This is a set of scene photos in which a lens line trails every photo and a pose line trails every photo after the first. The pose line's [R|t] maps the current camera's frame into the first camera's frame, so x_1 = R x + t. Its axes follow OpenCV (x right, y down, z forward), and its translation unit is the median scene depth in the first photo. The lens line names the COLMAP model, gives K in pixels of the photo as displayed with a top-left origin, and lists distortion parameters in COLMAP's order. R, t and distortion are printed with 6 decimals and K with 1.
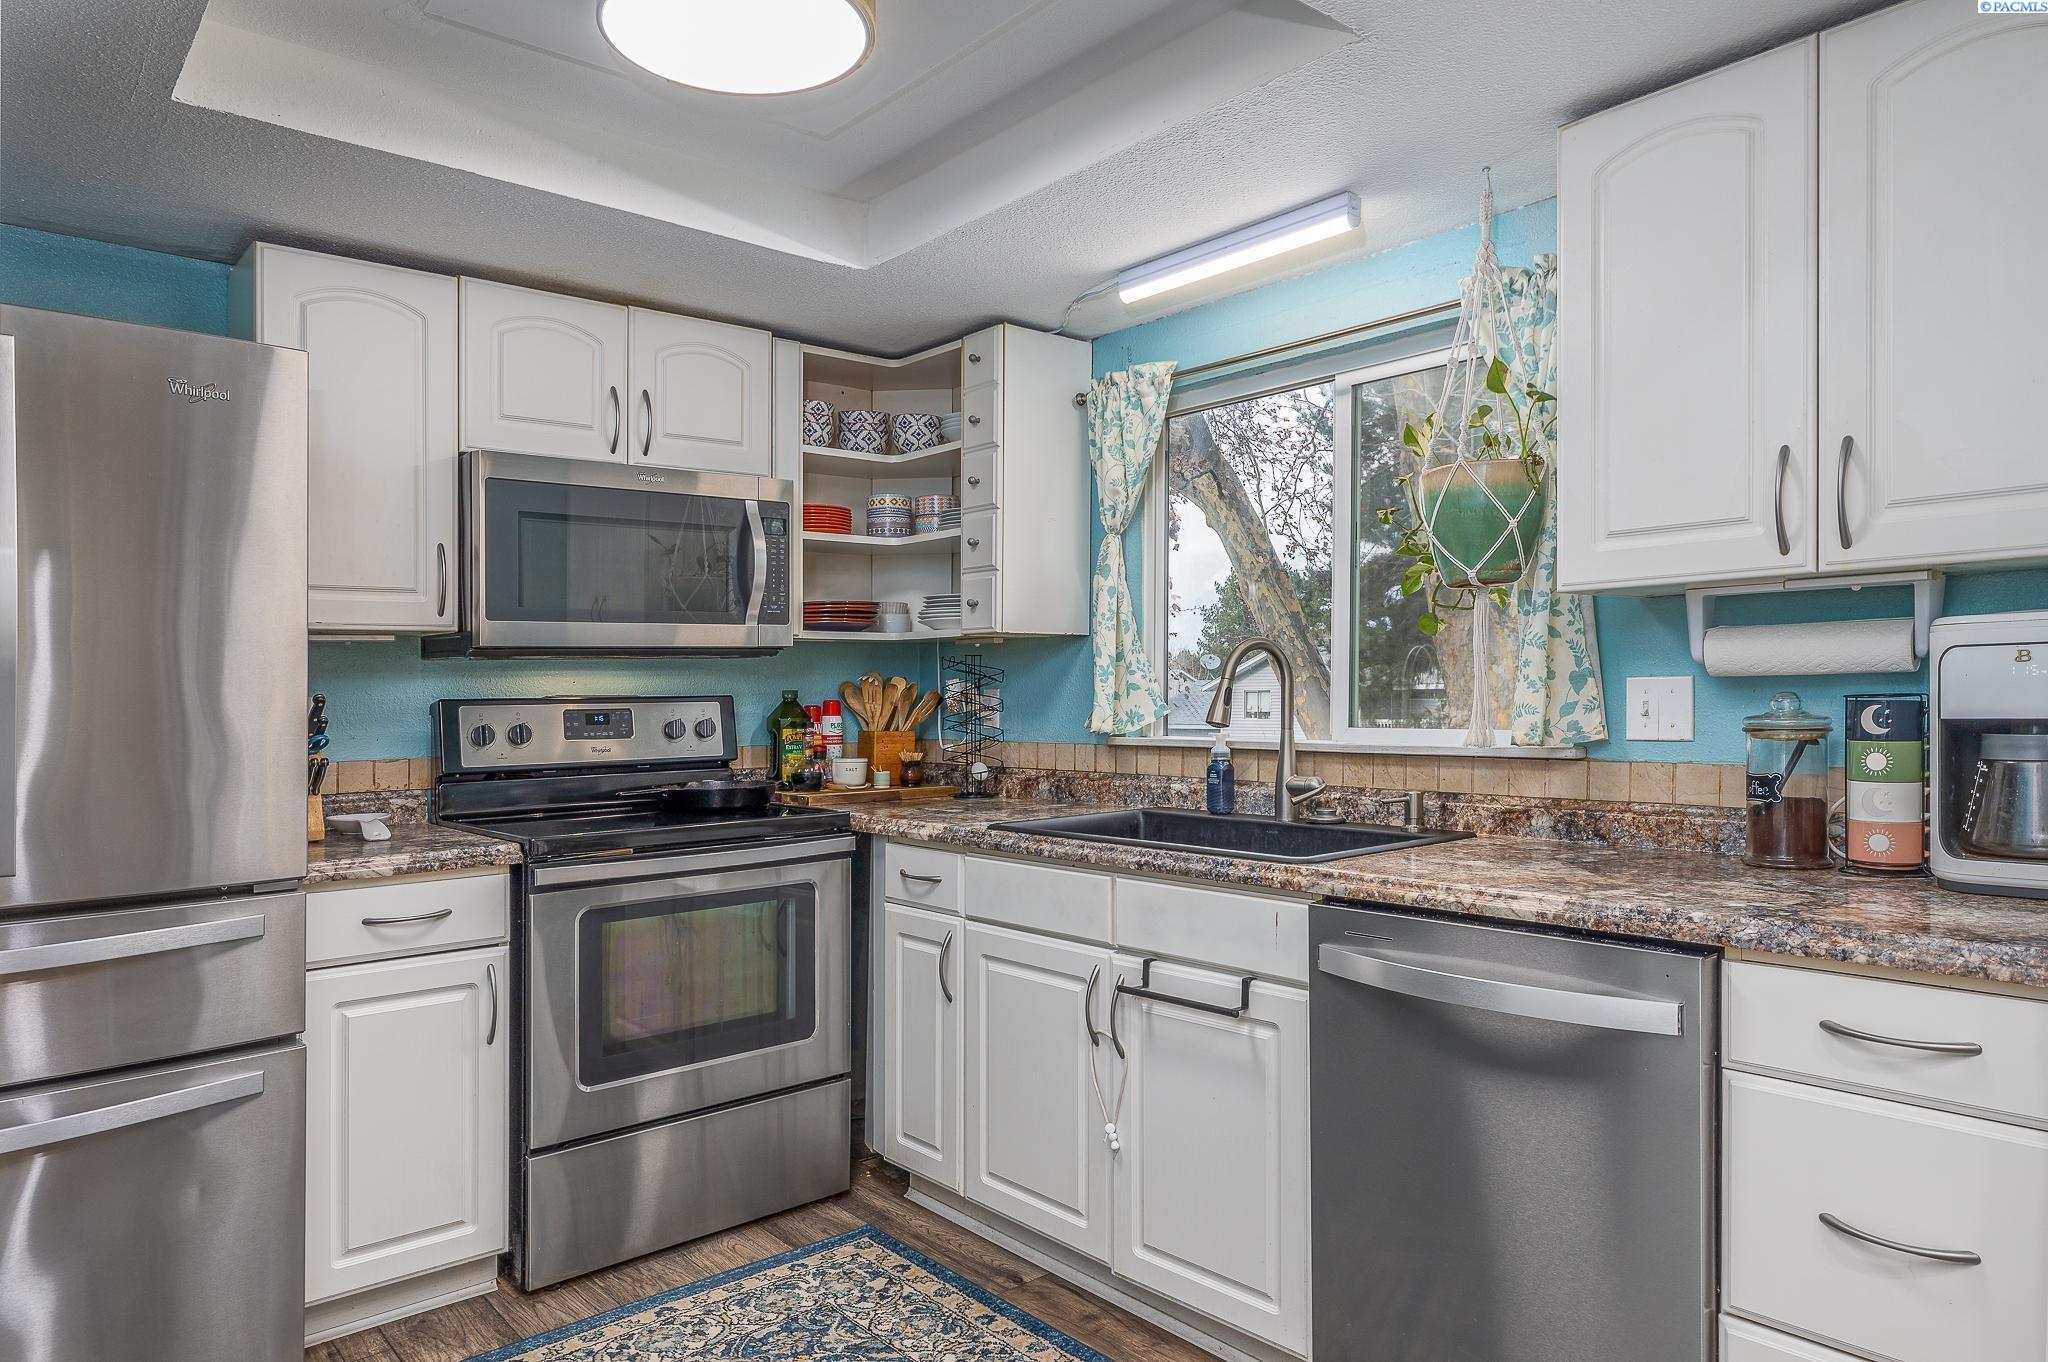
lens RADIAL K [[1284.5, 0, 1014.2], [0, 1284.5, 700.8], [0, 0, 1]] dist [-0.002706, -0.003885]
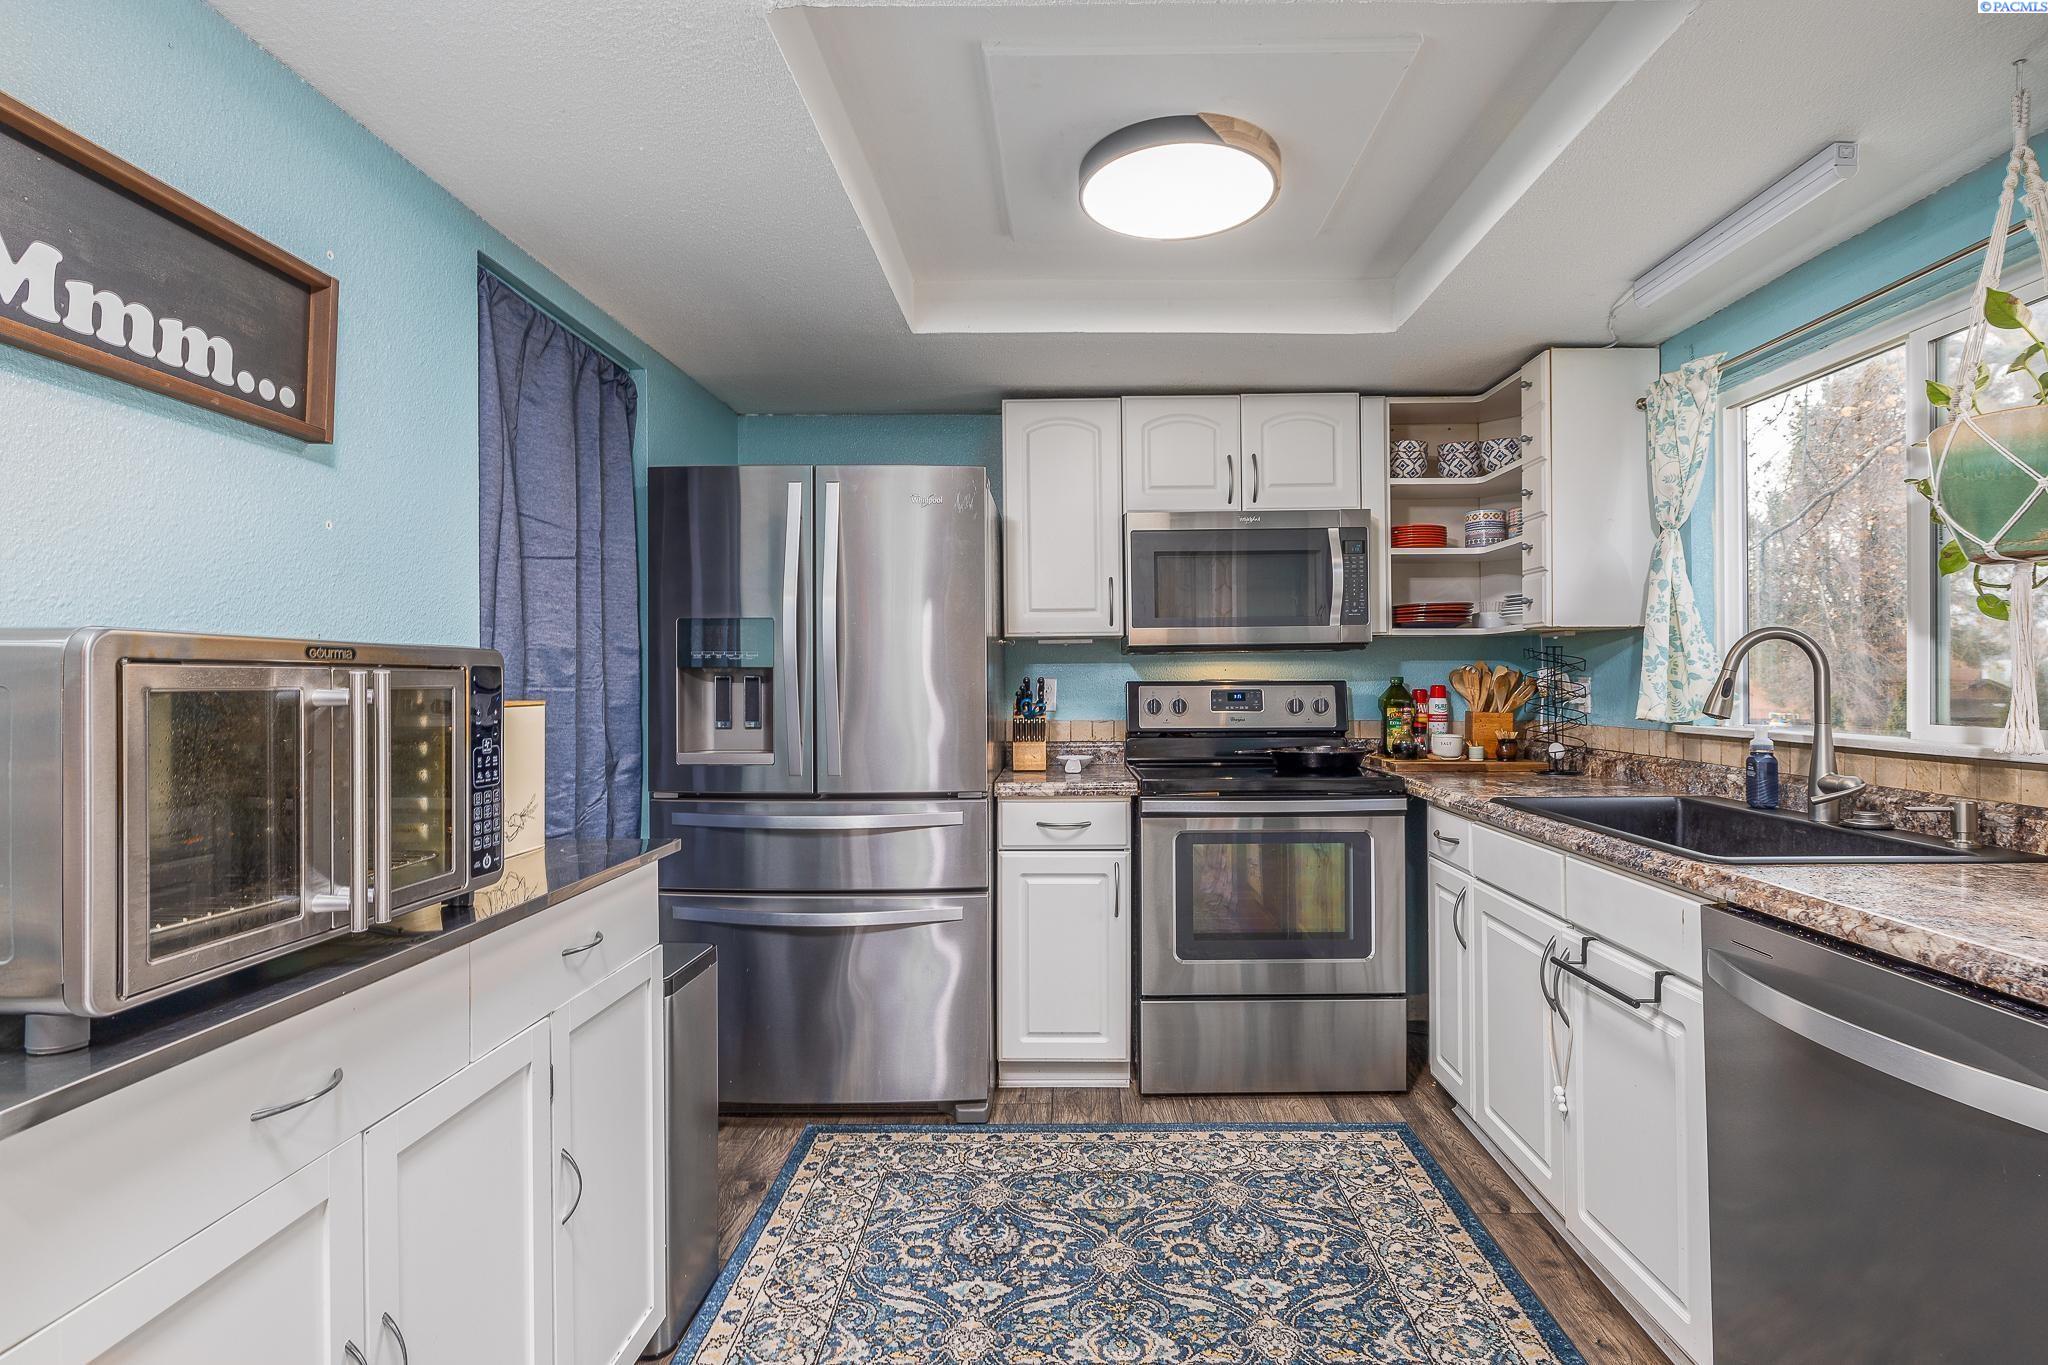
lens RADIAL K [[990.4, 0, 1079.1], [0, 990.4, 670.1], [0, 0, 1]] dist [0.001467, -0.000018]
pose [[0.761243, 0.003713, -0.648457, 0.256283], [-0.010497, 0.999923, -0.006597, -0.006147], [0.648382, 0.011829, 0.761223, 0.091570]]
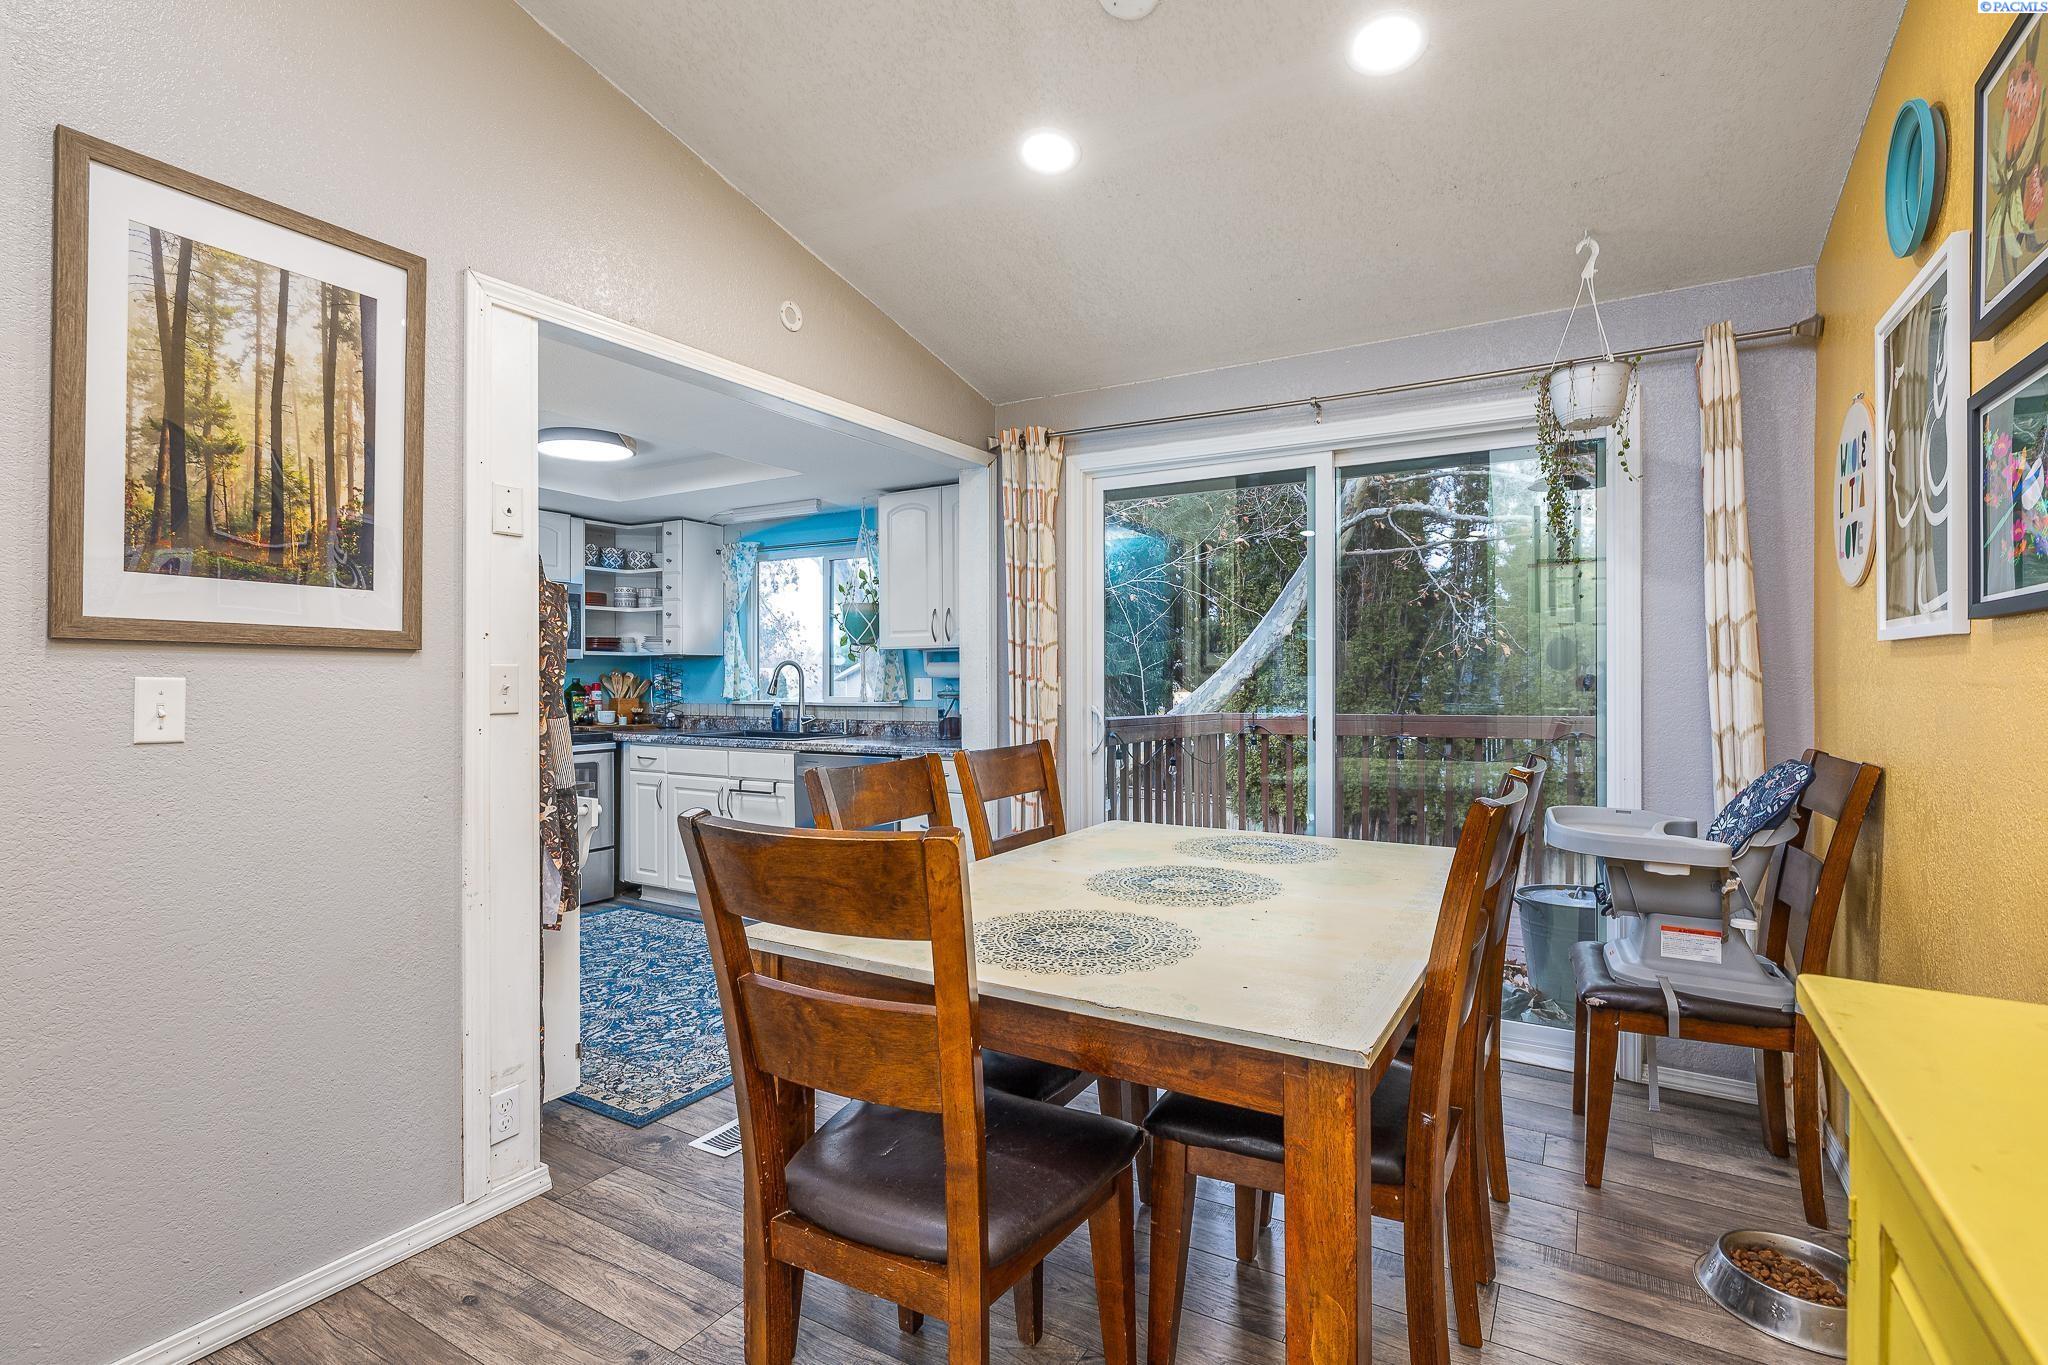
lens RADIAL K [[990.4, 0, 1045.2], [0, 990.4, 730.6], [0, 0, 1]] dist [0.001467, -0.000018]
pose [[0.940514, -0.005047, 0.339717, -0.002305], [-0.009349, 0.999127, 0.040726, 0.004899], [-0.339626, -0.041480, 0.939645, -0.971989]]
